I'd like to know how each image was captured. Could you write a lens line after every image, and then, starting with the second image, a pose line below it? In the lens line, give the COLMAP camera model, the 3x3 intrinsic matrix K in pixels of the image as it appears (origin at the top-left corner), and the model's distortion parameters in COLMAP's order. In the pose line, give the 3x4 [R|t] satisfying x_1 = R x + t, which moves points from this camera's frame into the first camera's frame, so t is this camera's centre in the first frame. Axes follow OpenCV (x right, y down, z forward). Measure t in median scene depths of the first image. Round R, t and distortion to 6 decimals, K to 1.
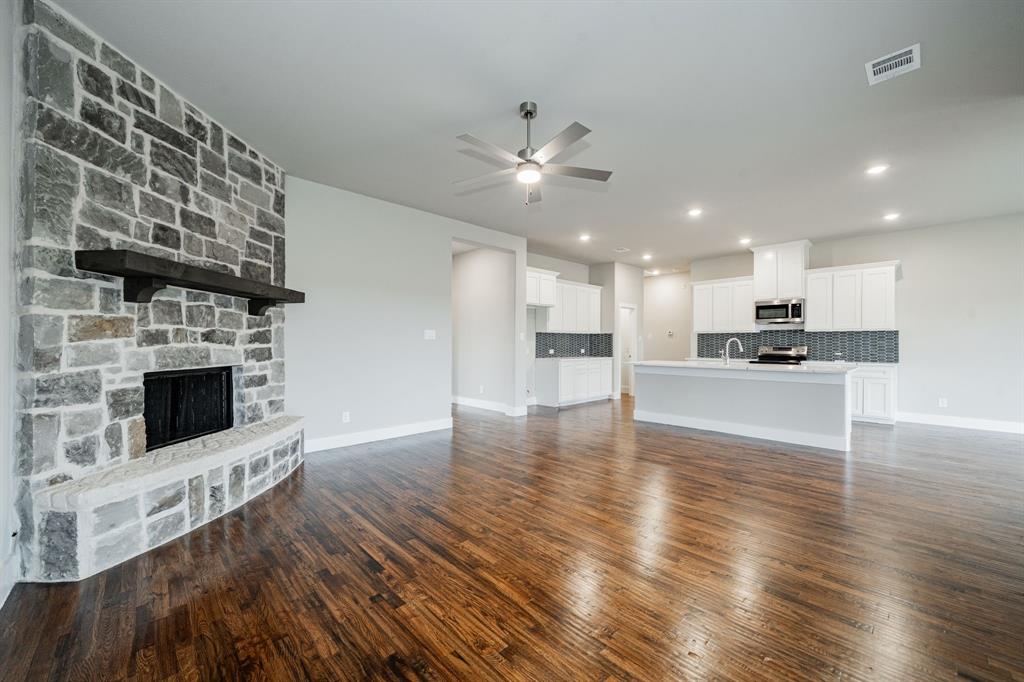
lens RADIAL K [[397.4, 0, 509.6], [0, 397.4, 342.3], [0, 0, 1]] dist [-0.001526, -0.000159]
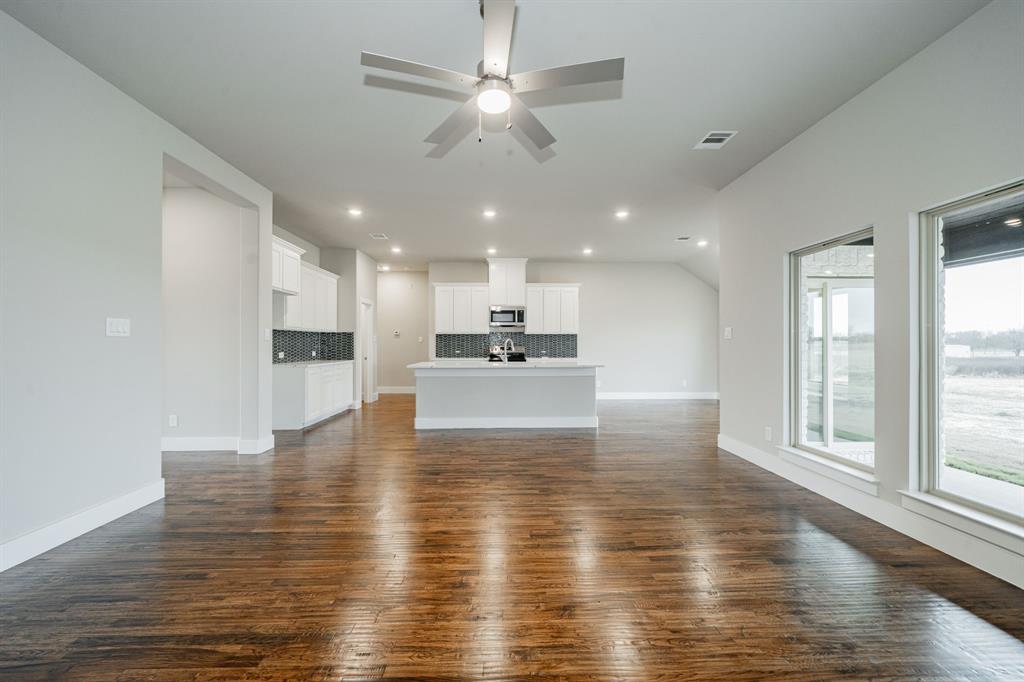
lens RADIAL K [[397.4, 0, 509.6], [0, 397.4, 343.3], [0, 0, 1]] dist [-0.001526, -0.000159]
pose [[0.665303, -0.000705, 0.746573, -0.345158], [-0.000476, 0.999999, 0.001368, 0.000115], [-0.746573, -0.001266, 0.665302, 0.401966]]
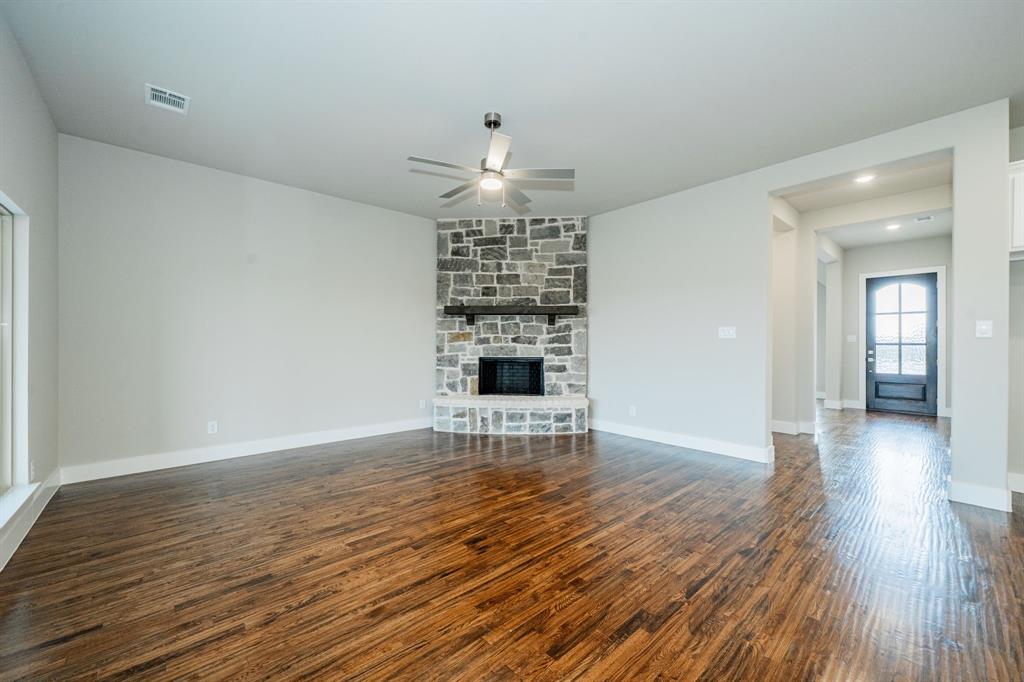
lens RADIAL K [[397.4, 0, 509.2], [0, 397.4, 342.7], [0, 0, 1]] dist [-0.001526, -0.000159]
pose [[-0.031797, -0.002945, -0.999490, 0.841709], [0.001547, 0.999994, -0.002996, 0.003117], [0.999493, -0.001641, -0.031792, 0.831735]]
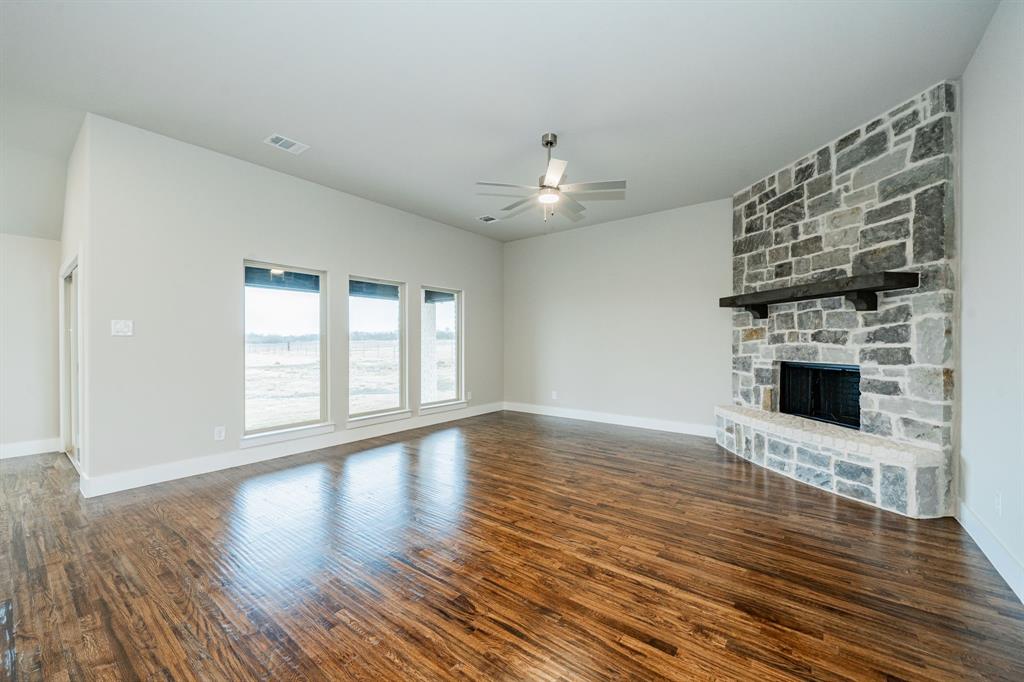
lens RADIAL K [[397.4, 0, 509.3], [0, 397.4, 342.8], [0, 0, 1]] dist [-0.001526, -0.000159]
pose [[-0.988538, -0.000812, -0.150973, 0.259734], [-0.000543, 0.999998, -0.001822, 0.004995], [0.150974, -0.001719, -0.988536, 1.640630]]
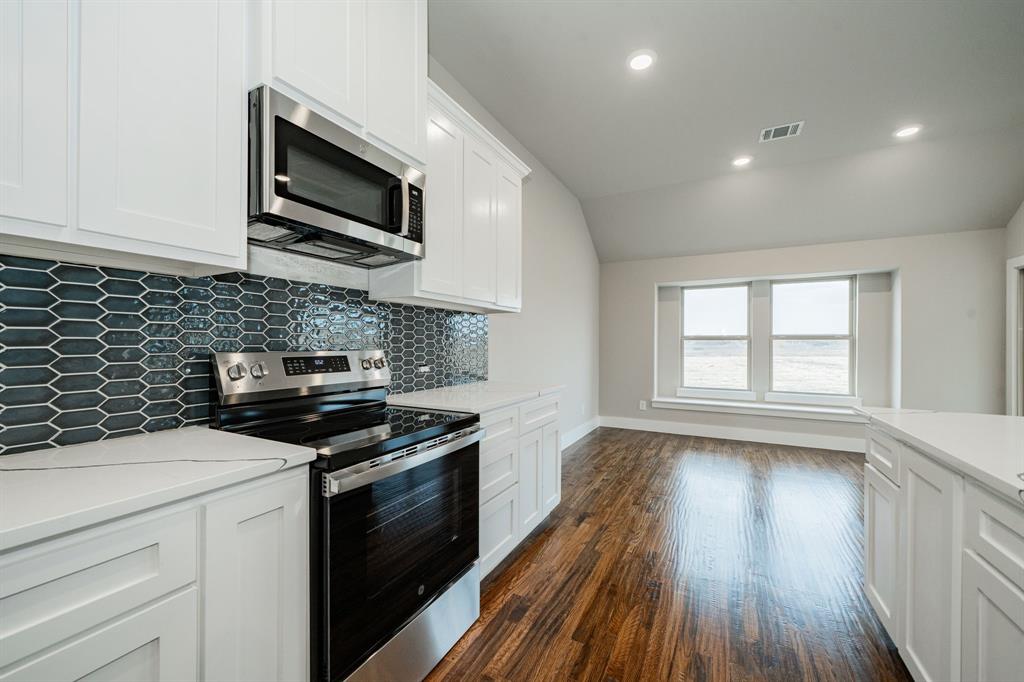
lens RADIAL K [[397.4, 0, 512.9], [0, 397.4, 344.5], [0, 0, 1]] dist [-0.001526, -0.000159]
pose [[-0.320930, -0.006526, 0.947081, 0.816916], [-0.005996, 0.999970, 0.004858, 0.007510], [-0.947084, -0.004119, -0.320959, 1.812654]]
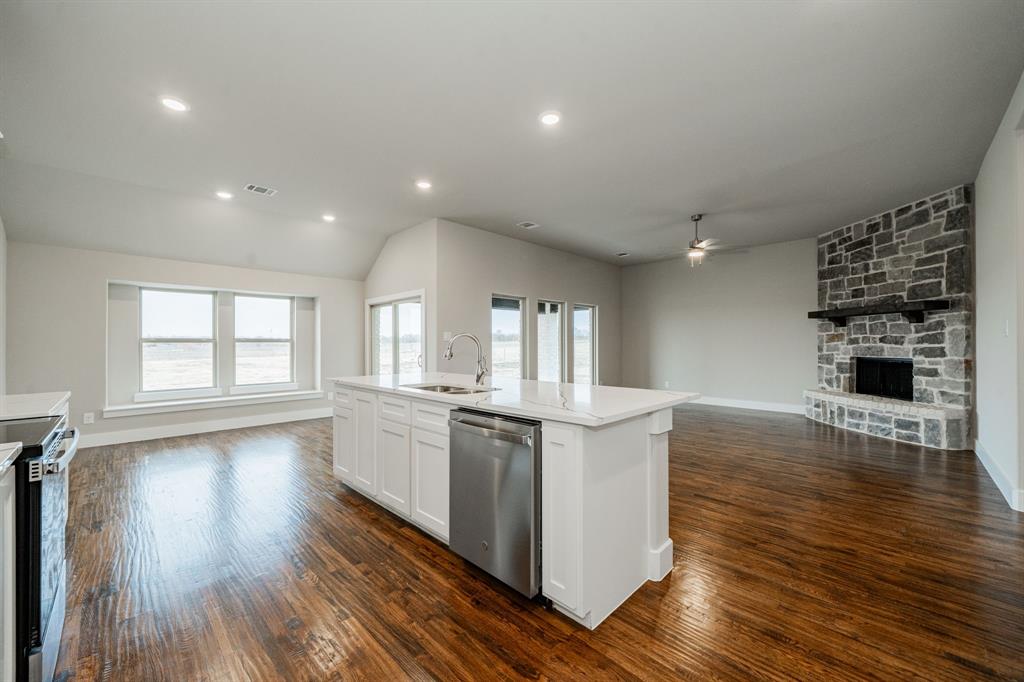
lens RADIAL K [[397.4, 0, 509.2], [0, 397.4, 342.6], [0, 0, 1]] dist [-0.001526, -0.000159]
pose [[-0.999579, 0.001025, -0.029008, 0.750502], [0.001255, 0.999968, -0.007927, 0.007542], [0.028999, -0.007960, -0.999548, 2.176412]]
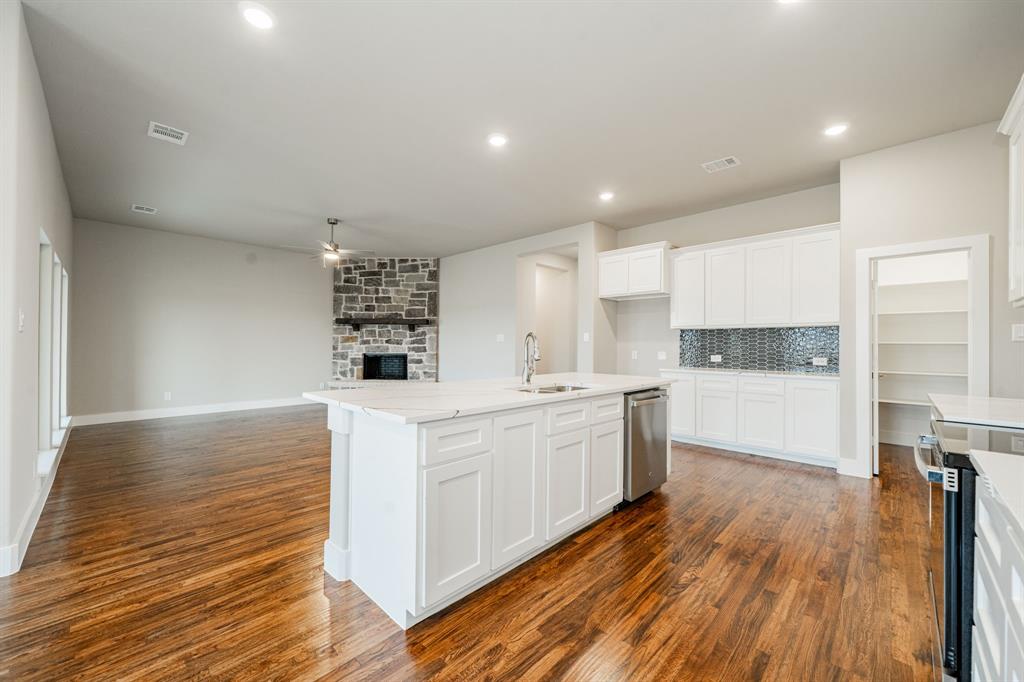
lens RADIAL K [[397.4, 0, 509.2], [0, 397.4, 342.3], [0, 0, 1]] dist [-0.001526, -0.000159]
pose [[0.040622, -0.007532, -0.999146, 1.530792], [-0.002719, 0.999967, -0.007649, 0.006692], [0.999171, 0.003027, 0.040600, 1.368181]]
